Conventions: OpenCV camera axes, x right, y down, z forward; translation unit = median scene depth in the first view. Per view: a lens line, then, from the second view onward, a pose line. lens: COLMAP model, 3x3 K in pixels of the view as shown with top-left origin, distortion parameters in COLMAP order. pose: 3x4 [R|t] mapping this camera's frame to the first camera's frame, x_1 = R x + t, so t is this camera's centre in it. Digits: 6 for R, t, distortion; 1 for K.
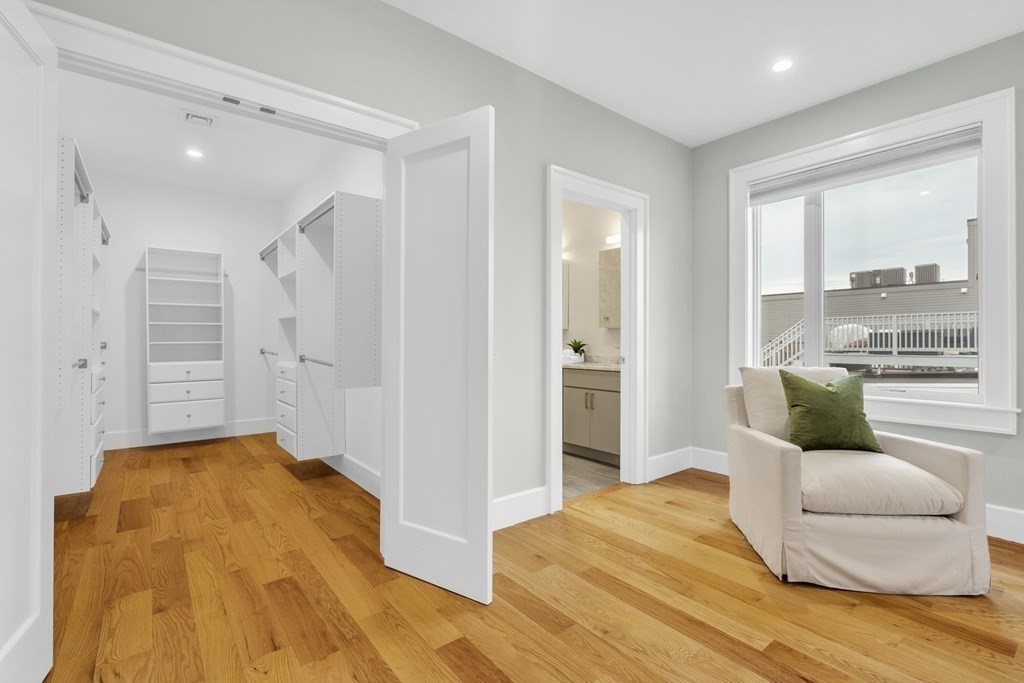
lens RADIAL K [[469.6, 0, 507.0], [0, 469.6, 338.8], [0, 0, 1]] dist [-0.002141, -0.000073]
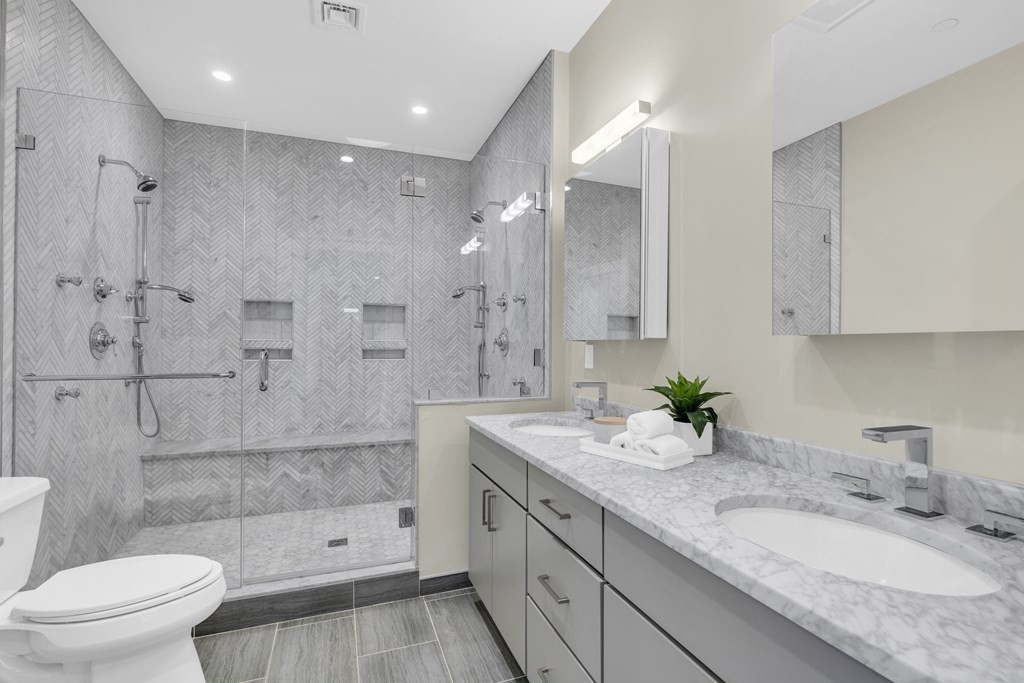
lens RADIAL K [[473.1, 0, 524.2], [0, 473.1, 343.2], [0, 0, 1]] dist [-0.003428, 0.000396]
pose [[0.958914, 0.003698, -0.283673, 0.280193], [-0.003929, 0.999992, -0.000247, -0.036018], [0.283670, 0.001352, 0.958921, 1.431868]]
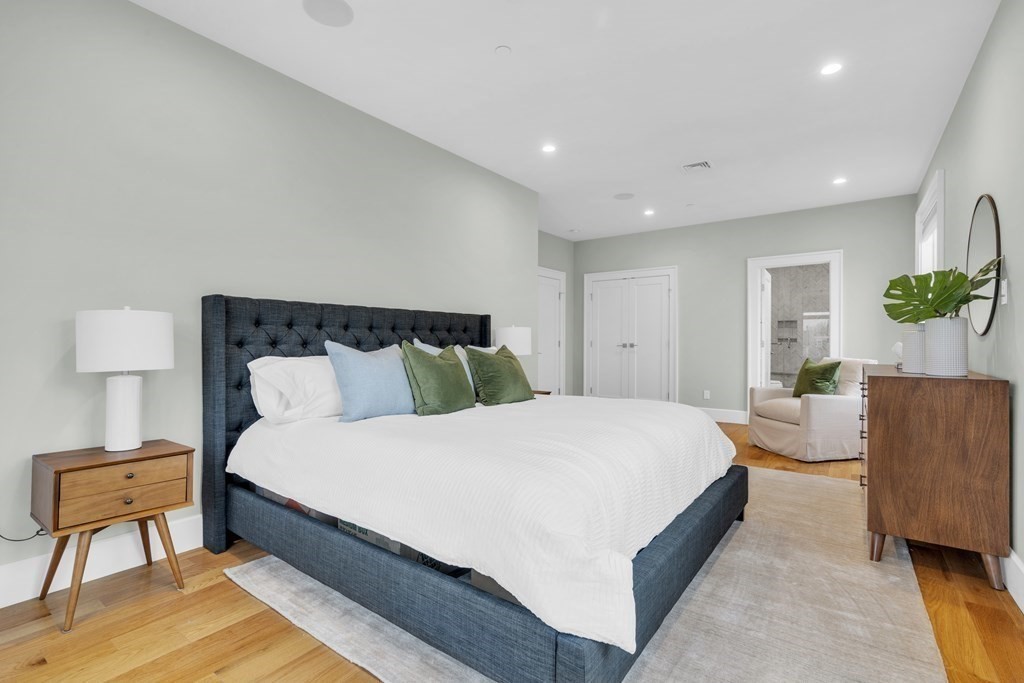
lens RADIAL K [[467.7, 0, 511.7], [0, 467.7, 339.0], [0, 0, 1]] dist [-0.012352, 0.005277]
pose [[0.272879, -0.000370, -0.962048, 2.284280], [0.001170, 0.999999, -0.000053, -0.014466], [0.962048, -0.001111, 0.272879, -0.736575]]
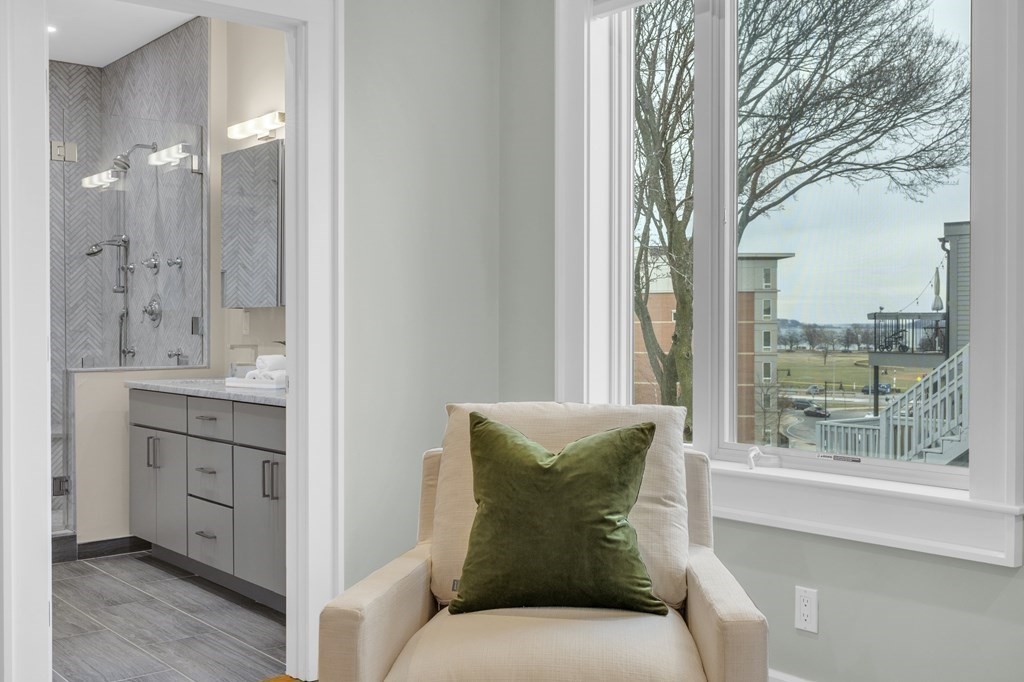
lens RADIAL K [[1071.6, 0, 512.0], [0, 1071.6, 341.0], [0, 0, 1]] dist [-0.017045, -0.004729]
pose [[0.999766, 0.000924, 0.021606, 0.662230], [-0.001364, 0.999792, 0.020347, -0.019103], [-0.021582, -0.020372, 0.999559, 0.056730]]
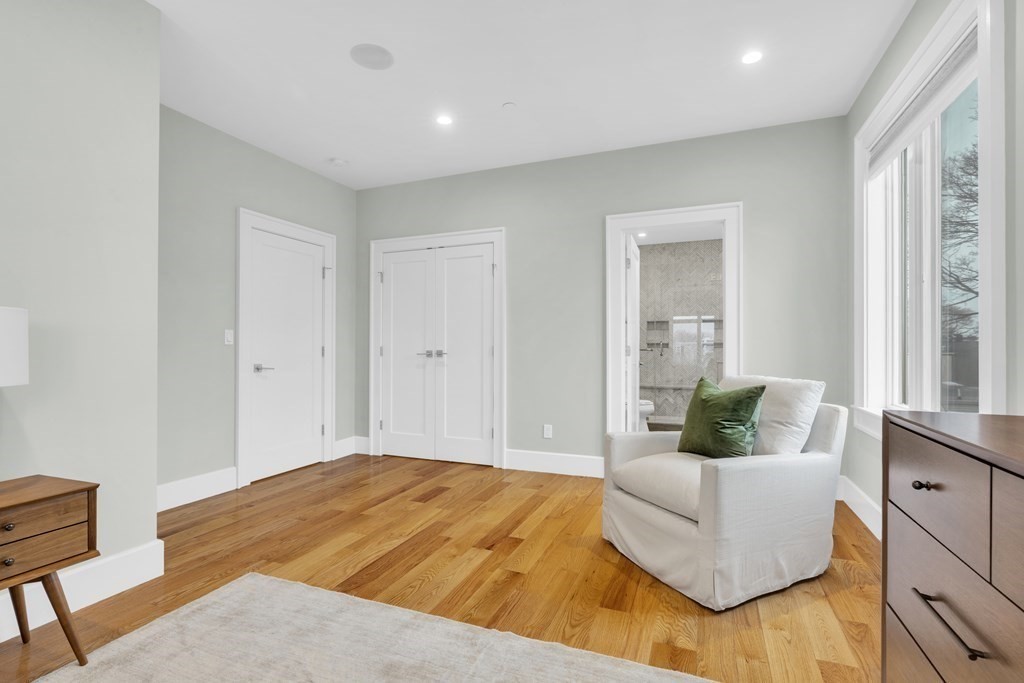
lens RADIAL K [[476.0, 0, 512.0], [0, 476.0, 341.5], [0, 0, 1]] dist [0.000104, 0.000078]
pose [[0.500145, -0.007776, -0.865907, 1.420349], [0.002438, 0.999968, -0.007572, -0.006507], [0.865938, 0.001676, 0.500148, 0.118649]]
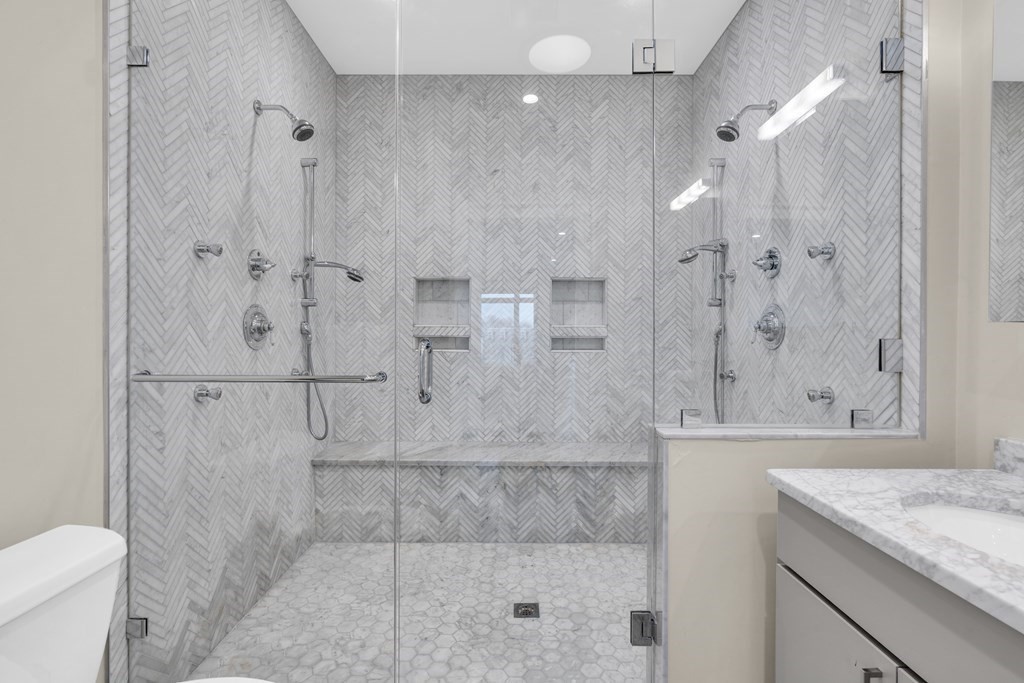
lens RADIAL K [[483.6, 0, 512.1], [0, 483.6, 334.8], [0, 0, 1]] dist [-0.002510, 0.000140]
pose [[0.788802, 0.007042, -0.614606, -0.002052], [-0.001148, 0.999949, 0.009984, -0.033089], [0.614646, -0.007170, 0.788771, 1.751271]]
